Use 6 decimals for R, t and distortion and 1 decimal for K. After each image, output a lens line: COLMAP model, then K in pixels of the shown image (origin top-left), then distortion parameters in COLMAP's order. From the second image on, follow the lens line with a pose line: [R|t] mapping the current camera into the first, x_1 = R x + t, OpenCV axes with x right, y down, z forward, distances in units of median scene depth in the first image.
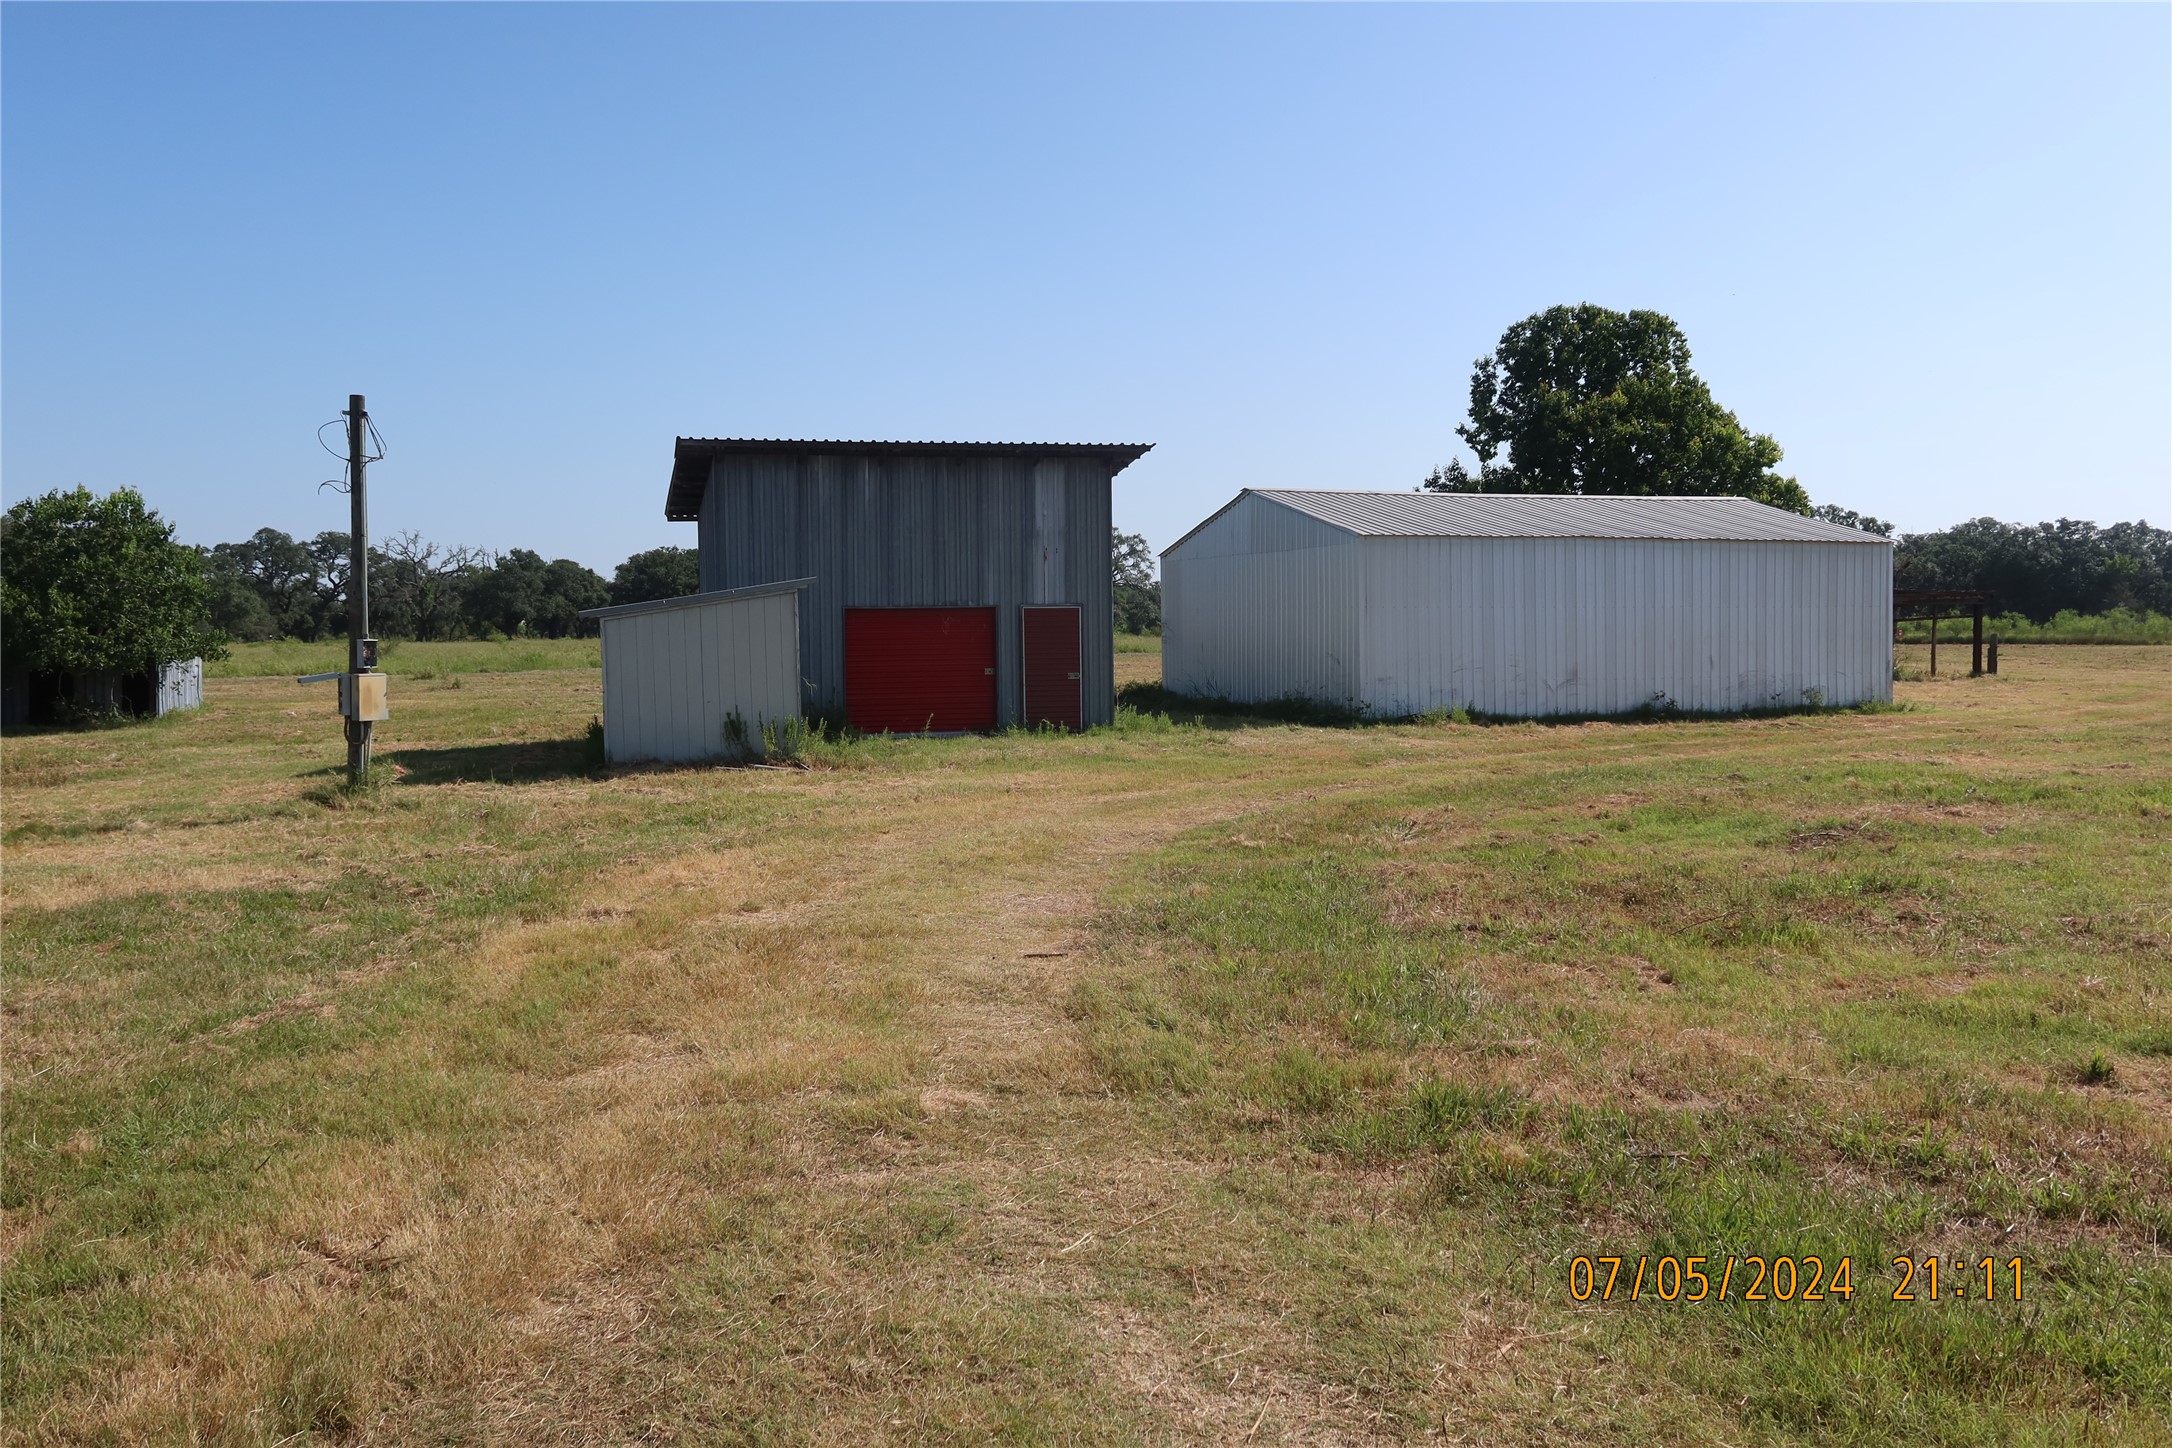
lens RADIAL K [[1848.6, 0, 1083.4], [0, 1848.6, 716.5], [0, 0, 1]] dist [-0.014064, 0.007176]
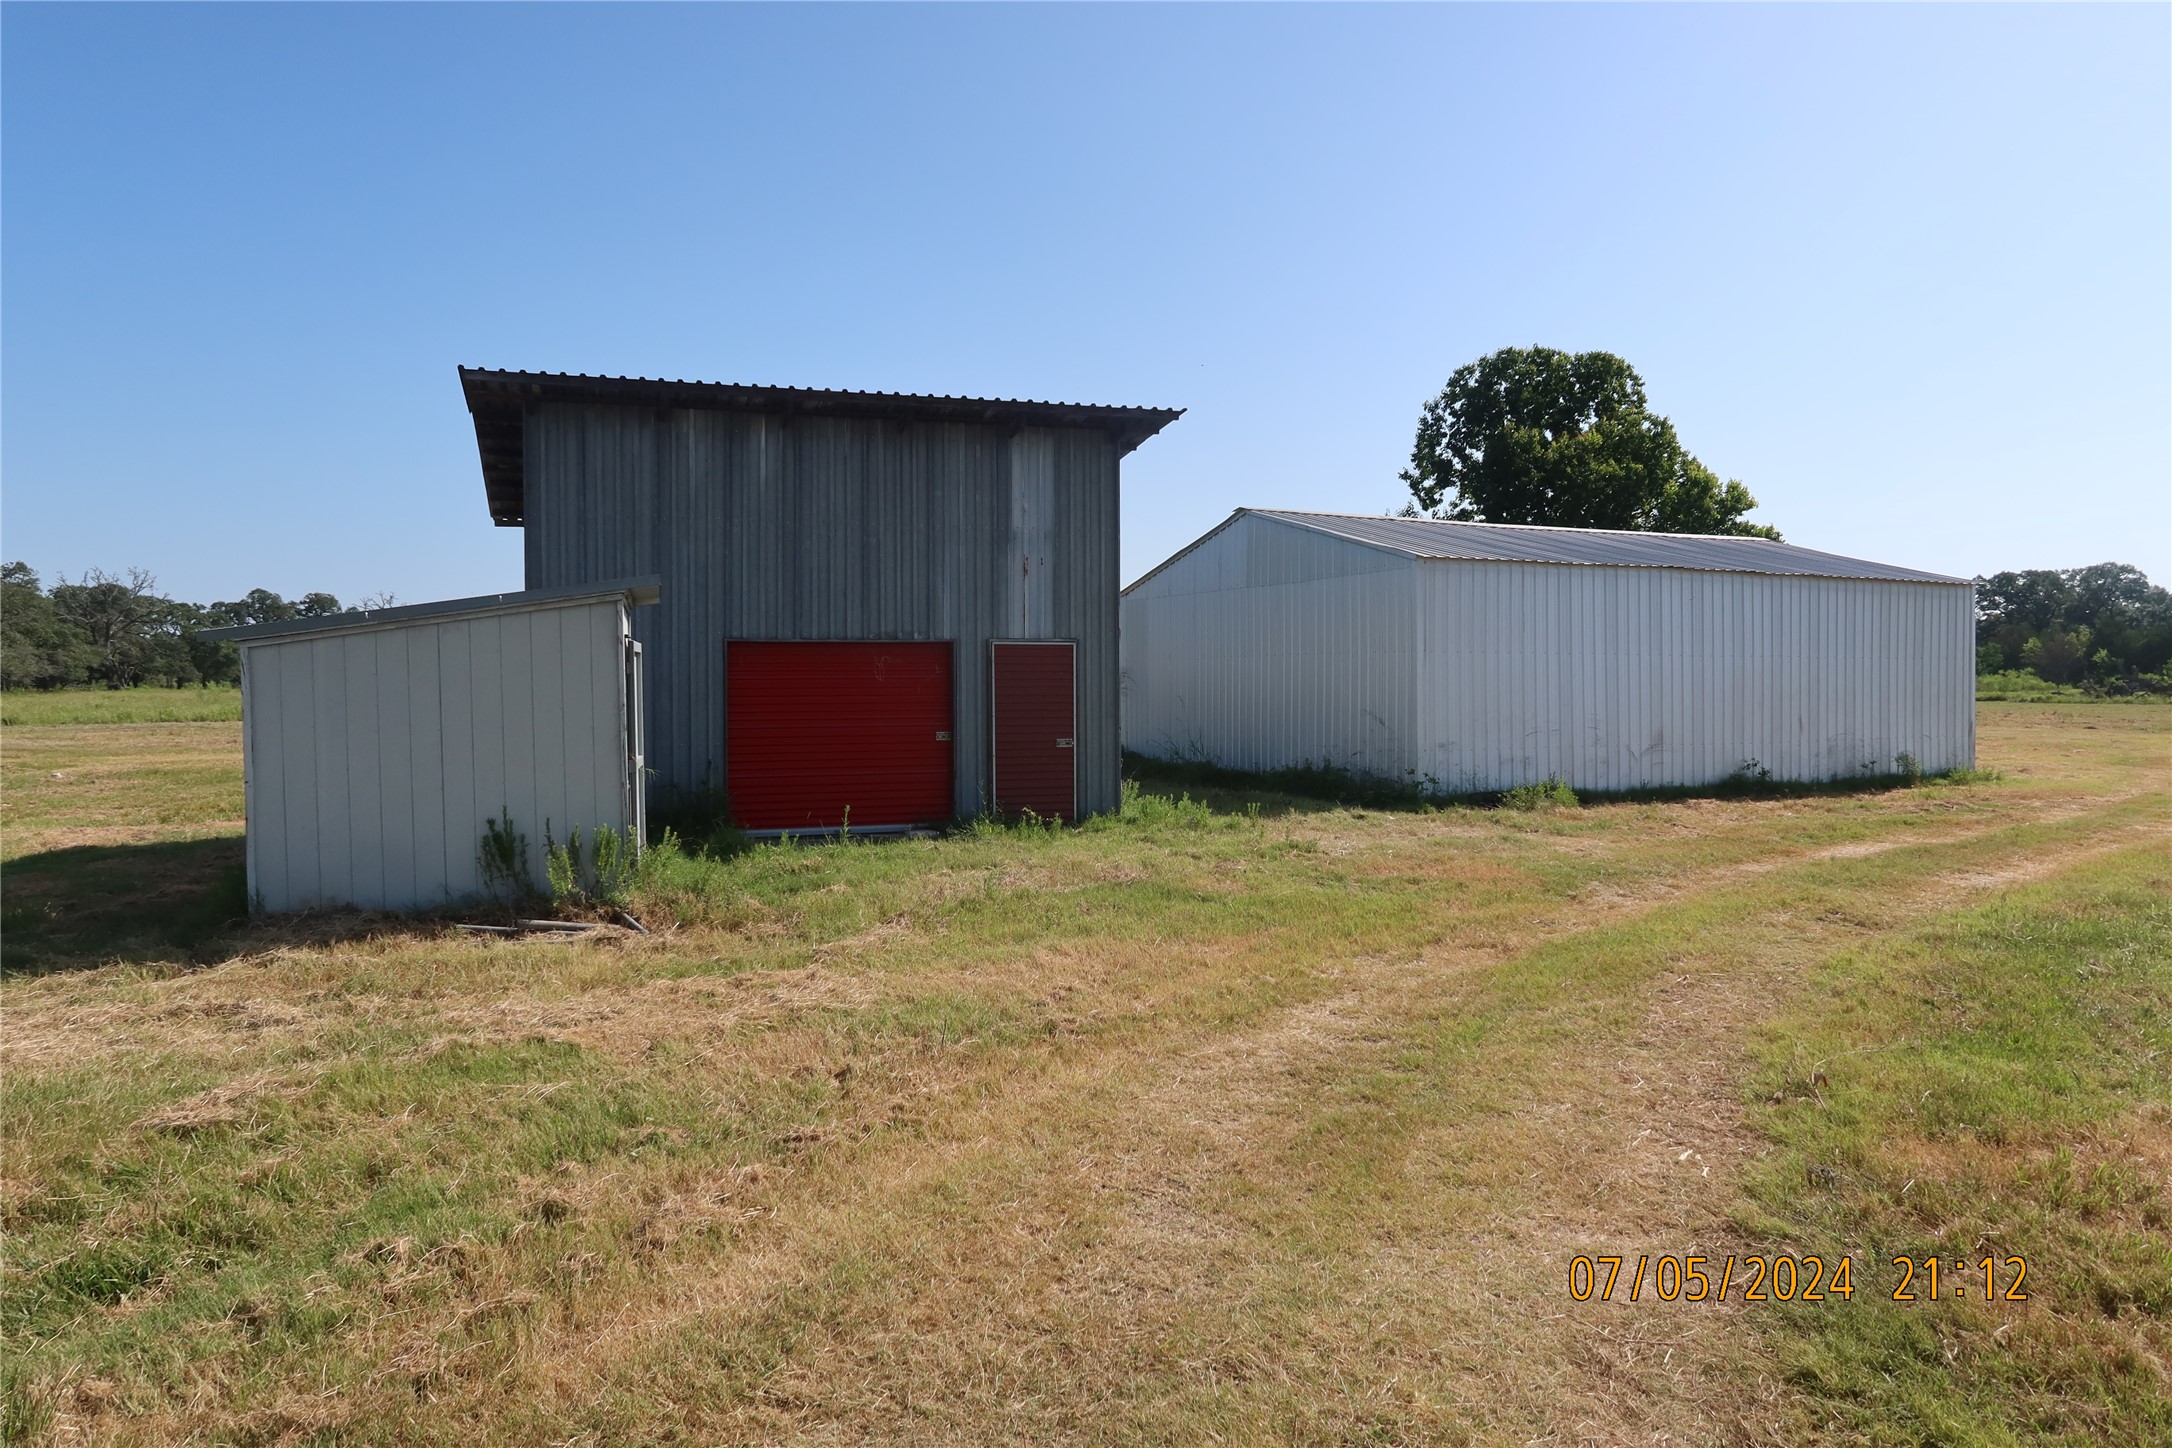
lens RADIAL K [[1480.9, 0, 1084.9], [0, 1480.9, 709.2], [0, 0, 1]] dist [-0.010294, 0.004029]
pose [[0.996573, 0.006371, 0.082471, -0.040356], [-0.003914, 0.999545, -0.029912, -0.016764], [-0.082624, 0.029487, 0.996145, 0.415088]]
